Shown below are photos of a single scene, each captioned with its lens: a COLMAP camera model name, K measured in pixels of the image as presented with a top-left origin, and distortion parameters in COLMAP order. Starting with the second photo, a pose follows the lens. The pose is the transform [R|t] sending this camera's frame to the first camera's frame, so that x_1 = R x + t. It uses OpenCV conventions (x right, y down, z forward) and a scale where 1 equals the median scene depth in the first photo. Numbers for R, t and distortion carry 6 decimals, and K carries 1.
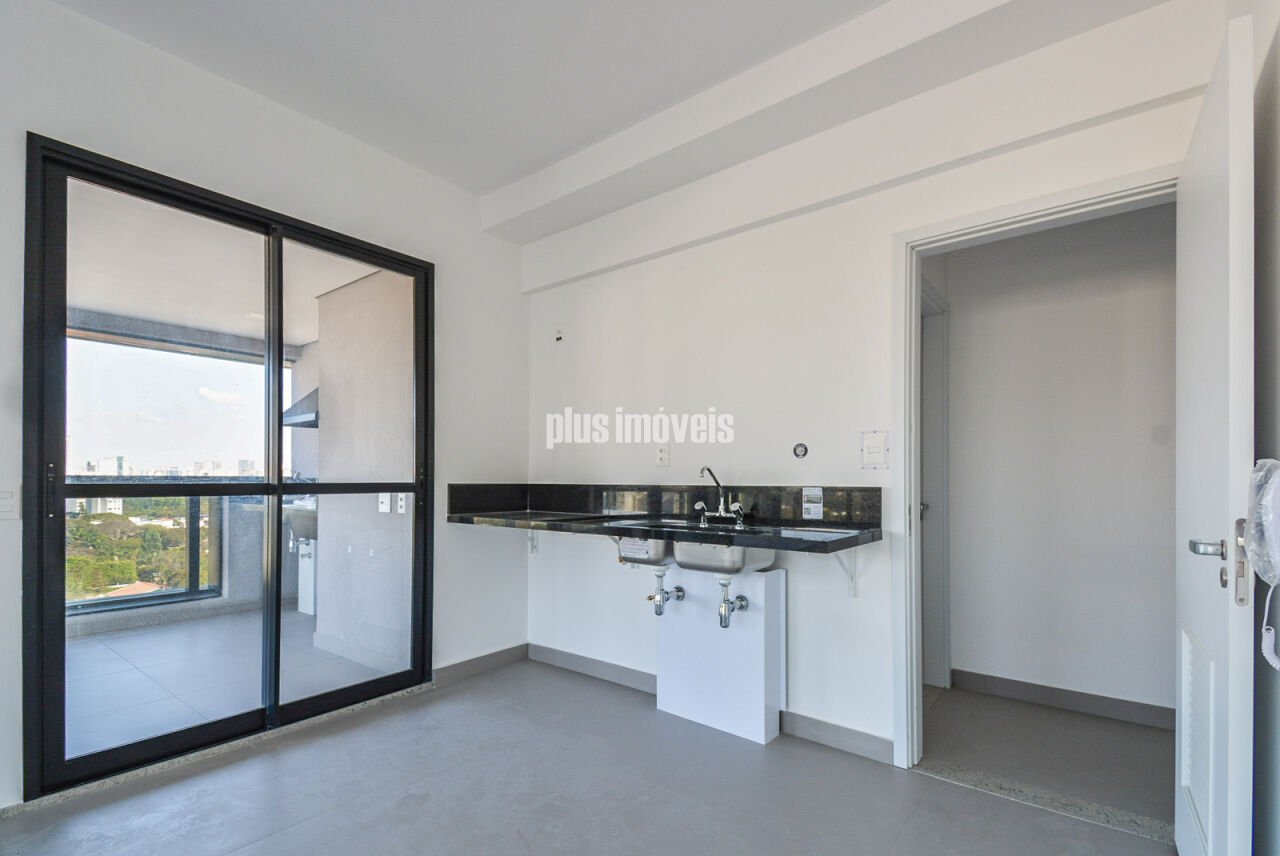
lens RADIAL K [[580.9, 0, 648.5], [0, 580.9, 476.4], [0, 0, 1]] dist [0.039506, -0.017972]
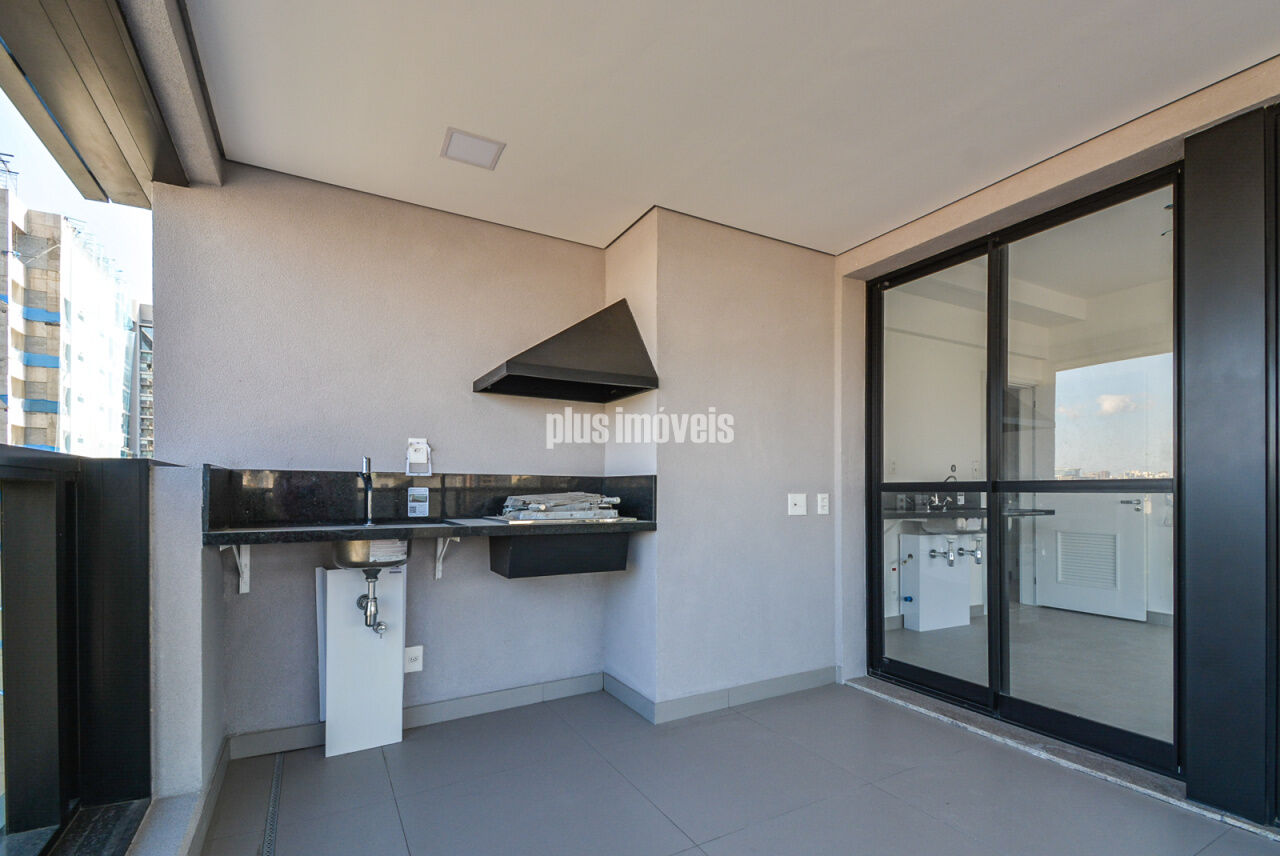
lens RADIAL K [[580.9, 0, 644.6], [0, 580.9, 483.6], [0, 0, 1]] dist [0.039506, -0.017972]
pose [[0.393584, 0.011434, 0.919218, -1.830193], [-0.006142, 0.999933, -0.009808, 0.028245], [-0.919268, -0.001786, 0.393628, 1.138601]]
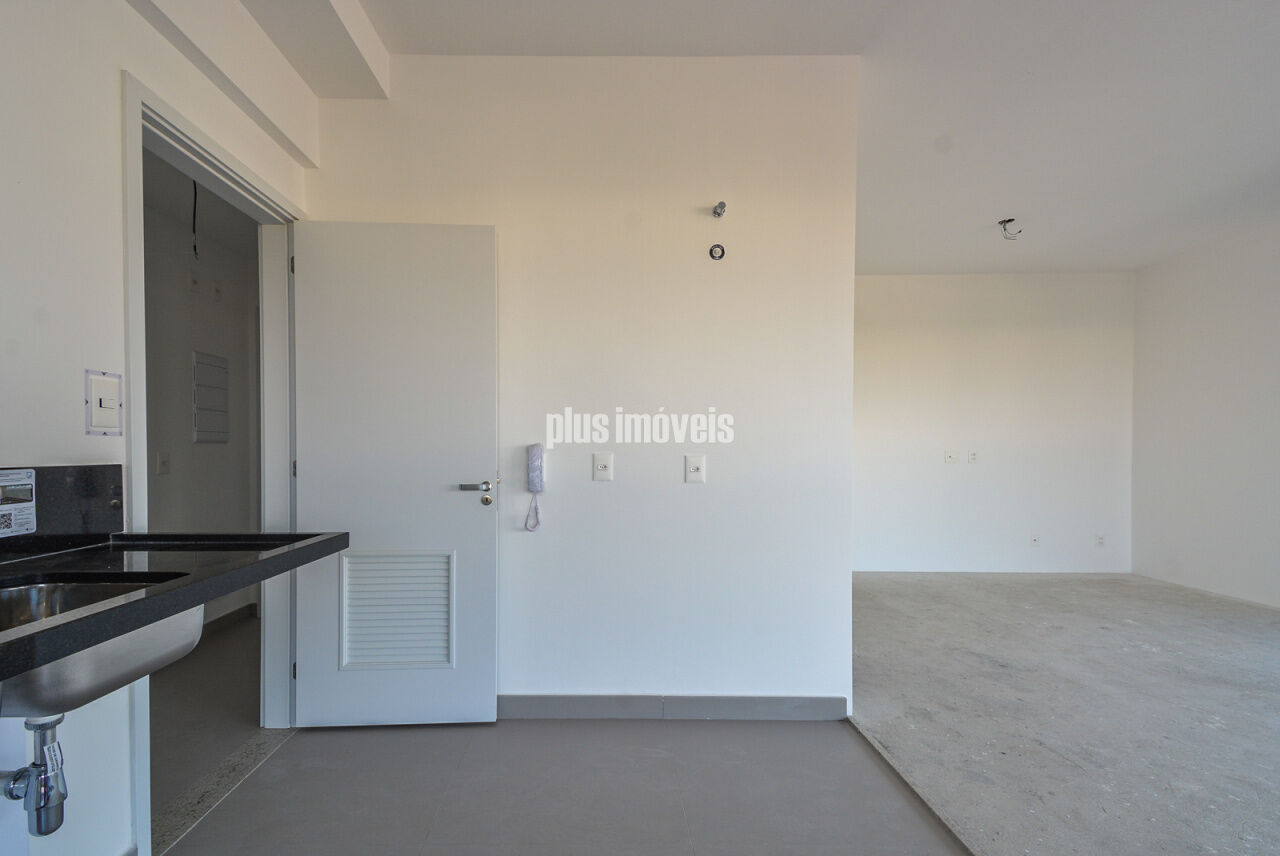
lens RADIAL K [[580.9, 0, 586.0], [0, 580.9, 457.1], [0, 0, 1]] dist [0.039506, -0.017972]
pose [[-0.606143, -0.013056, 0.795249, -0.372053], [-0.005208, 0.999909, 0.012446, 0.000439], [-0.795339, 0.003402, -0.606155, 0.872227]]
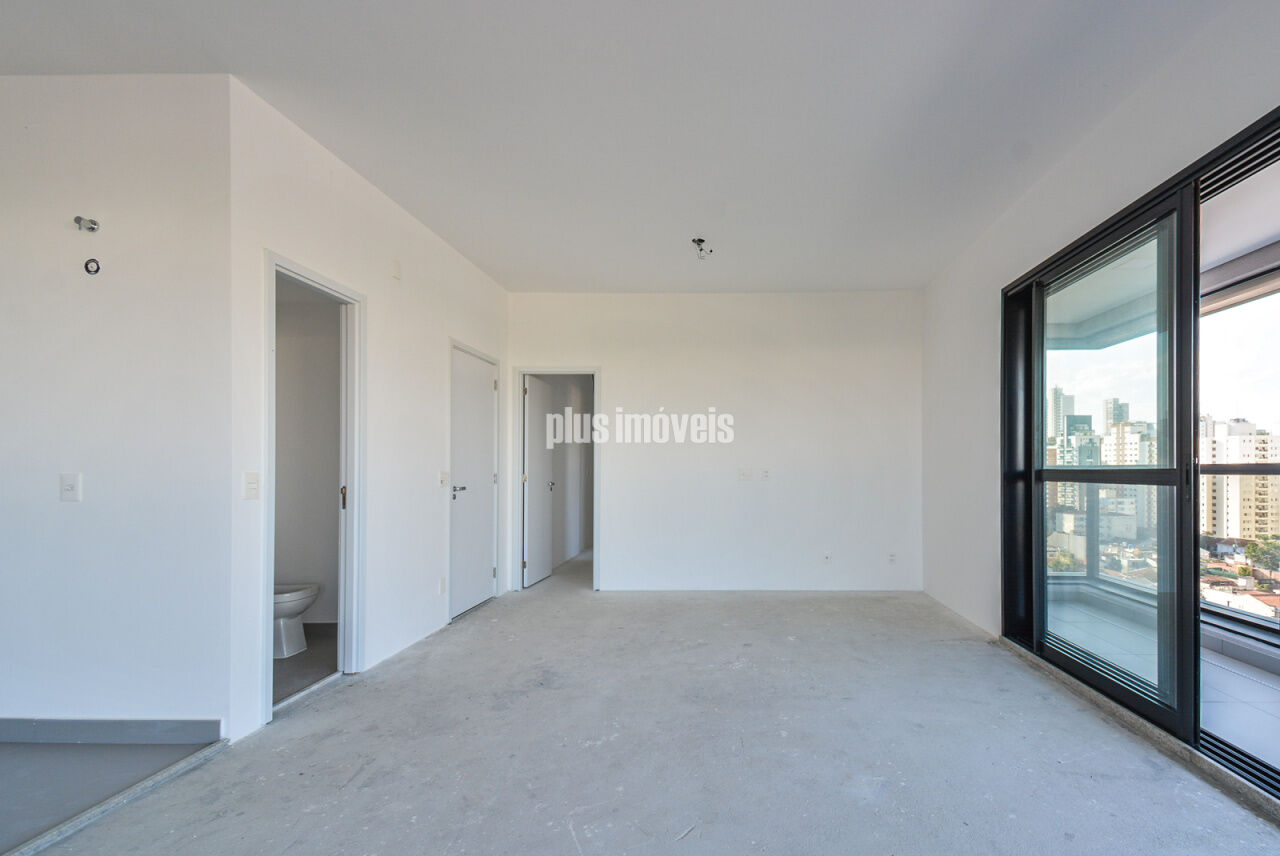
lens RADIAL K [[580.9, 0, 710.5], [0, 580.9, 468.9], [0, 0, 1]] dist [0.039506, -0.017972]
pose [[-0.595853, -0.002110, 0.803091, -1.072975], [-0.002157, 0.999997, 0.001027, -0.001594], [-0.803091, -0.001120, -0.595856, -0.074188]]
